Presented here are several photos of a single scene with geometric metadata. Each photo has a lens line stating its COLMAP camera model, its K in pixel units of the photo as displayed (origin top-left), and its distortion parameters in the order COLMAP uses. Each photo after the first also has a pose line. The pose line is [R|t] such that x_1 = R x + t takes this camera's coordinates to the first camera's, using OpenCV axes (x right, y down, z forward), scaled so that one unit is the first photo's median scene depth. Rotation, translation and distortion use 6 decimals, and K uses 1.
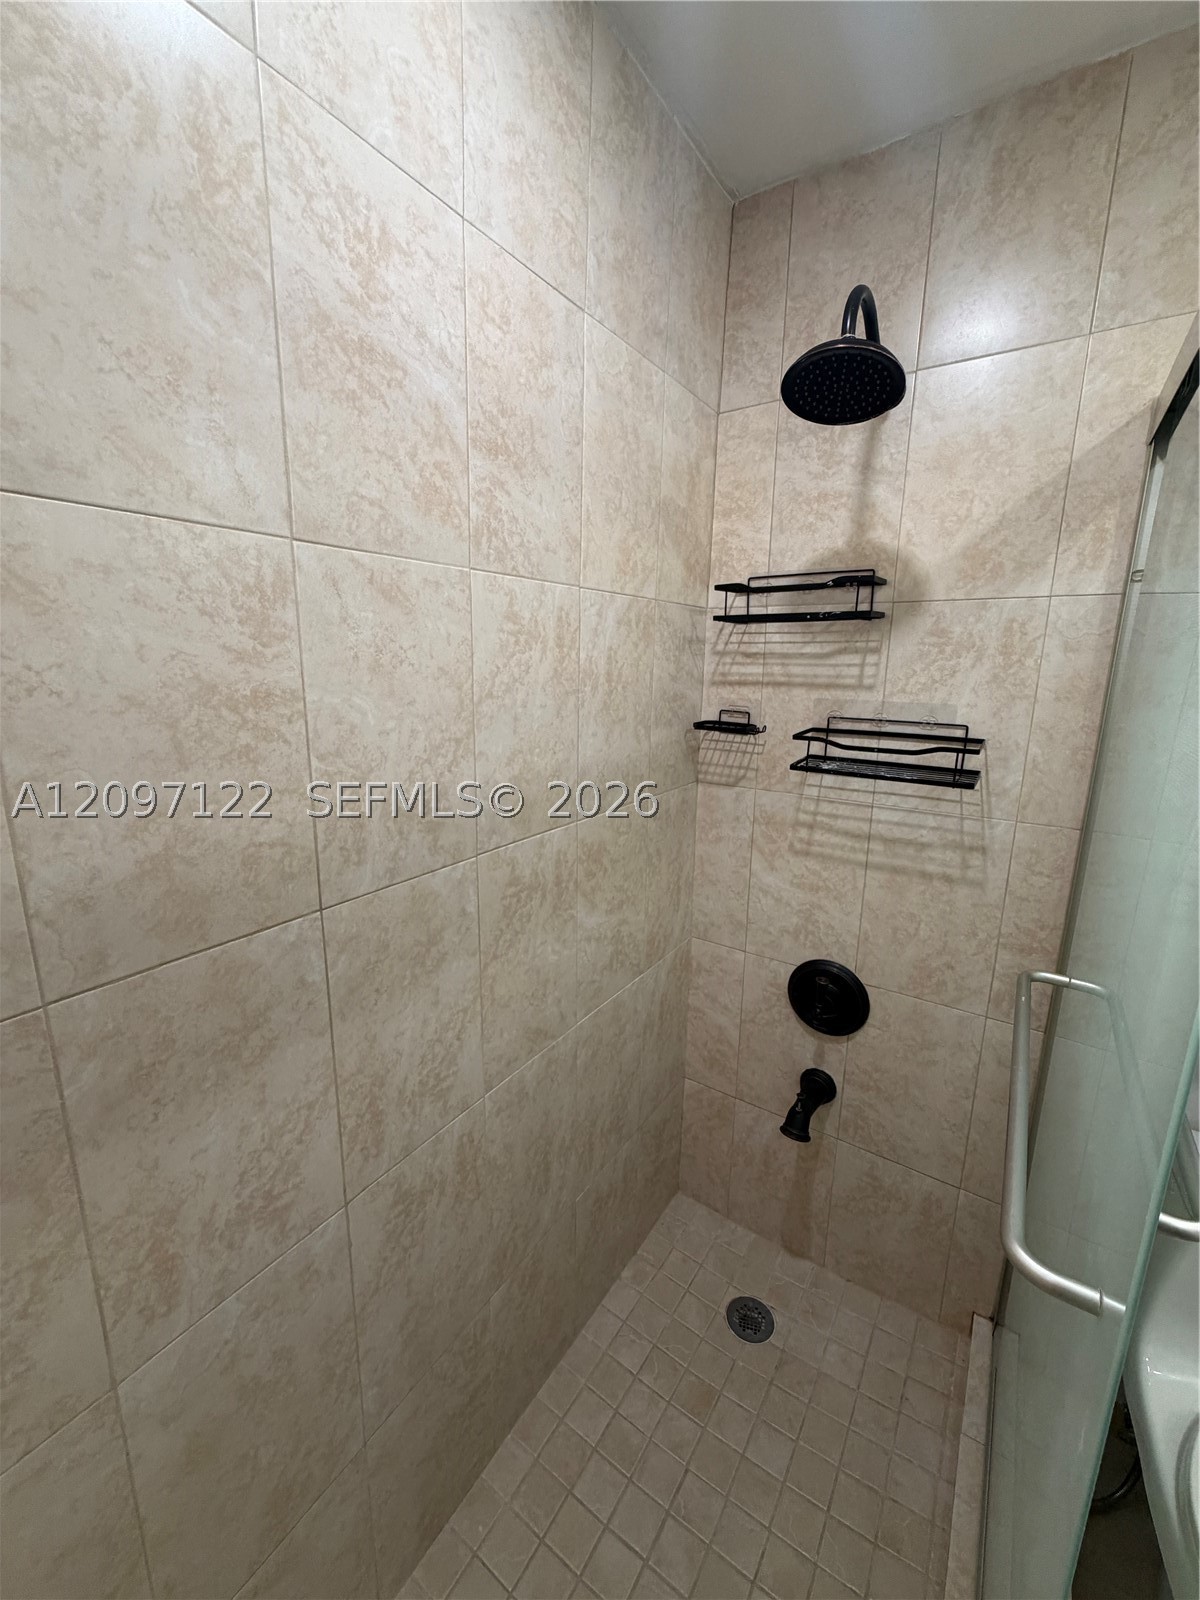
lens RADIAL K [[640.7, 0, 597.4], [0, 640.7, 799.0], [0, 0, 1]] dist [-0.000912, 0.000365]
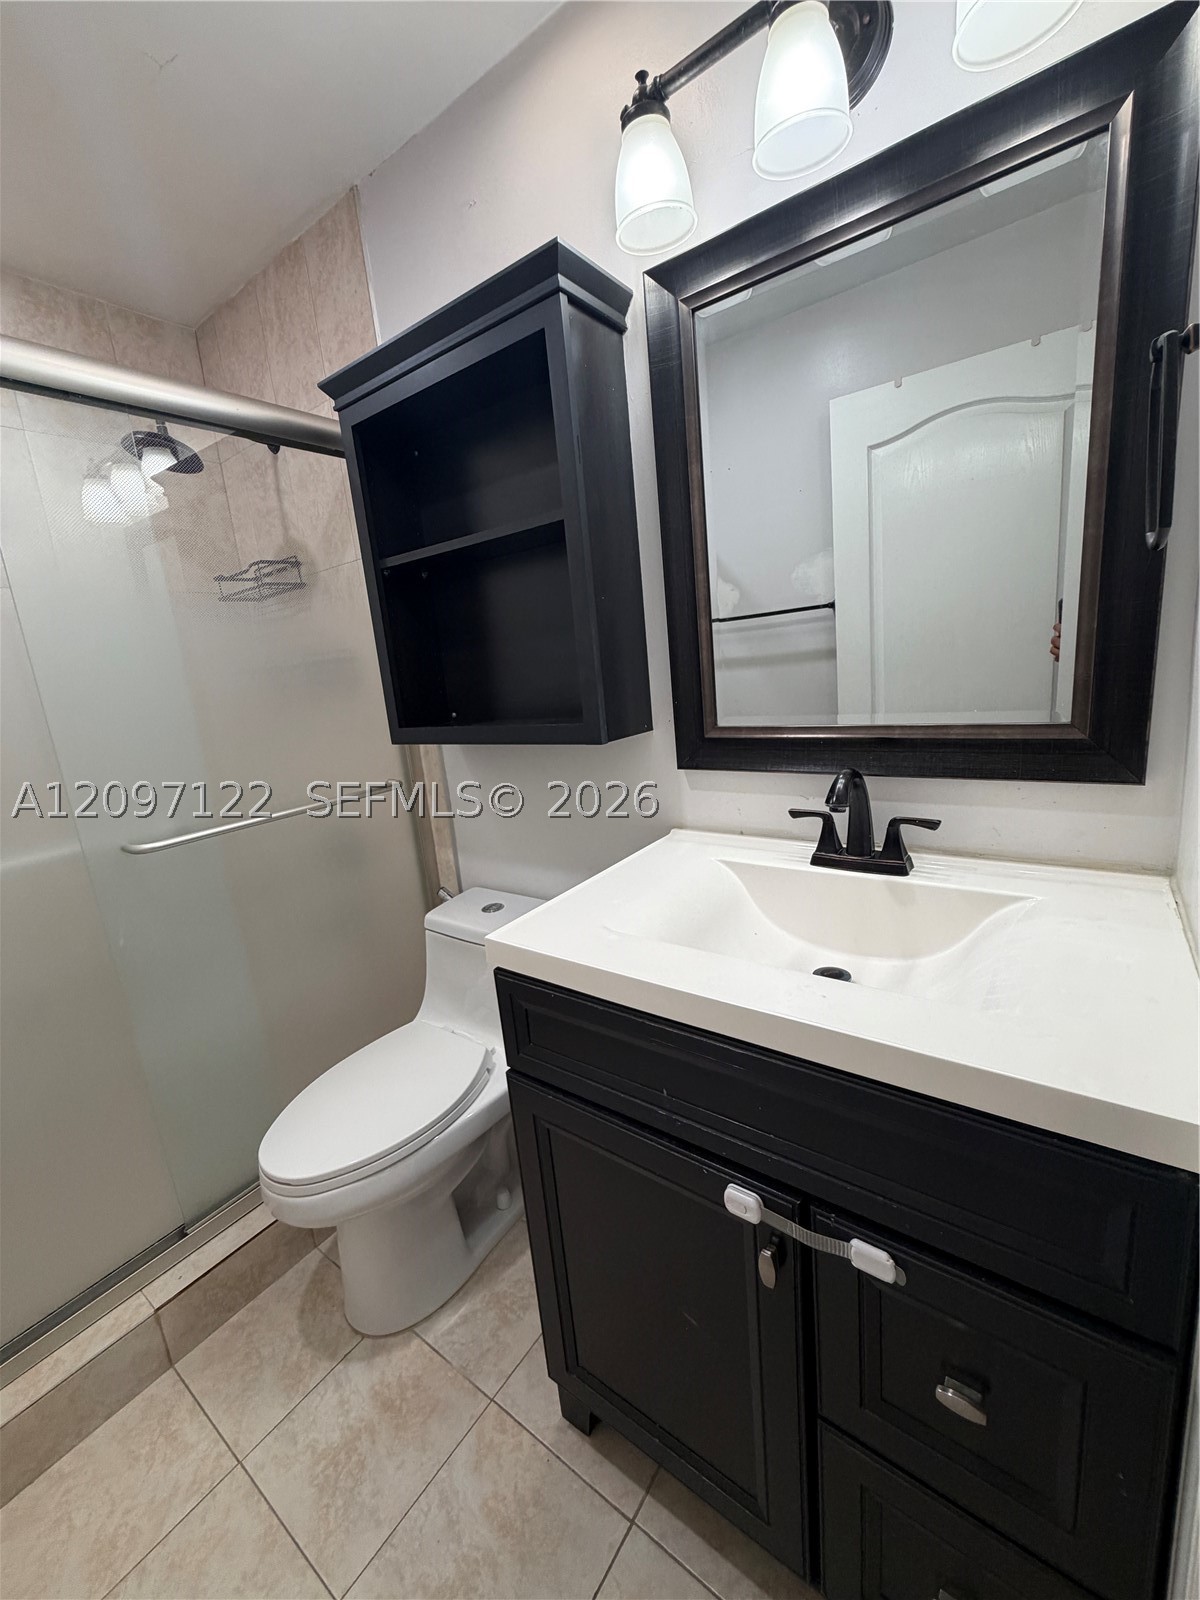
lens RADIAL K [[640.7, 0, 596.2], [0, 640.7, 796.2], [0, 0, 1]] dist [-0.000912, 0.000365]
pose [[0.993038, -0.096462, -0.067613, 1.270192], [0.095877, 0.995323, -0.011848, 0.319267], [0.068439, 0.005283, 0.997641, -0.501809]]
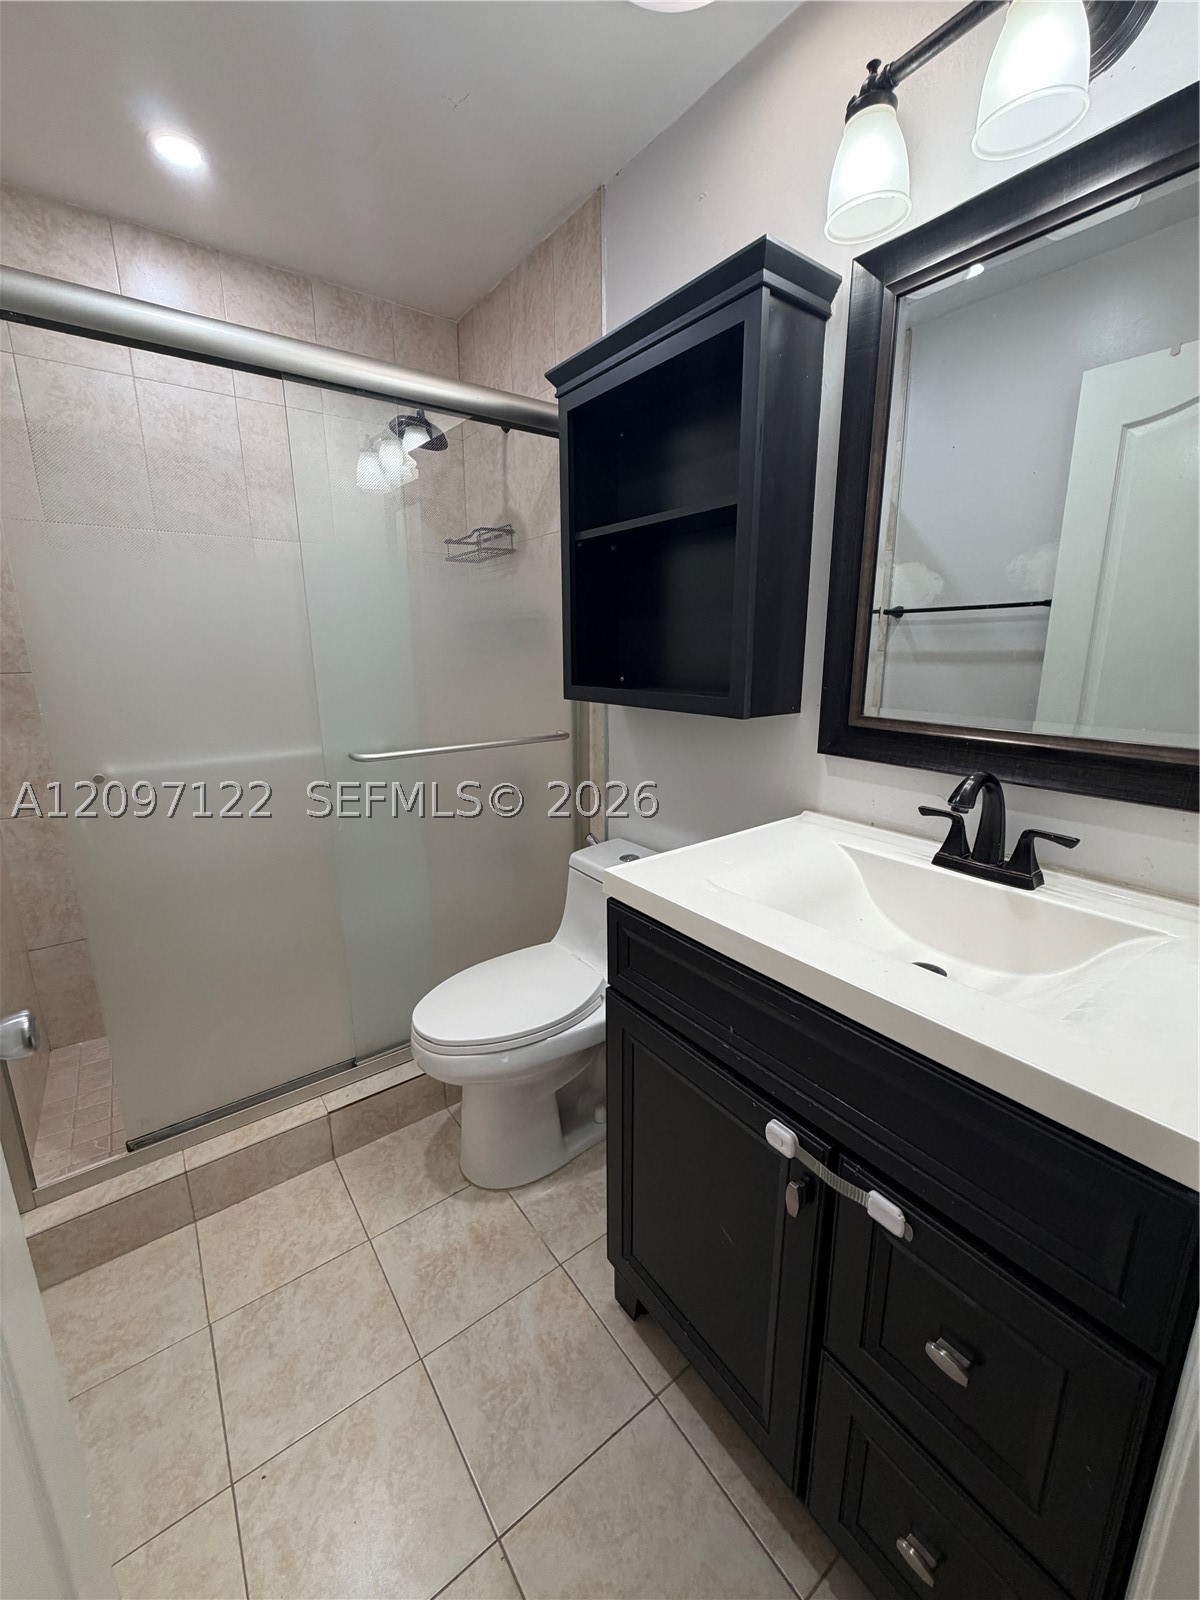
lens RADIAL K [[640.7, 0, 597.2], [0, 640.7, 797.9], [0, 0, 1]] dist [-0.000912, 0.000365]
pose [[0.940522, 0.059710, -0.334445, 1.360373], [-0.054776, 0.998206, 0.024174, 0.347624], [0.335288, -0.004417, 0.942105, -0.594394]]
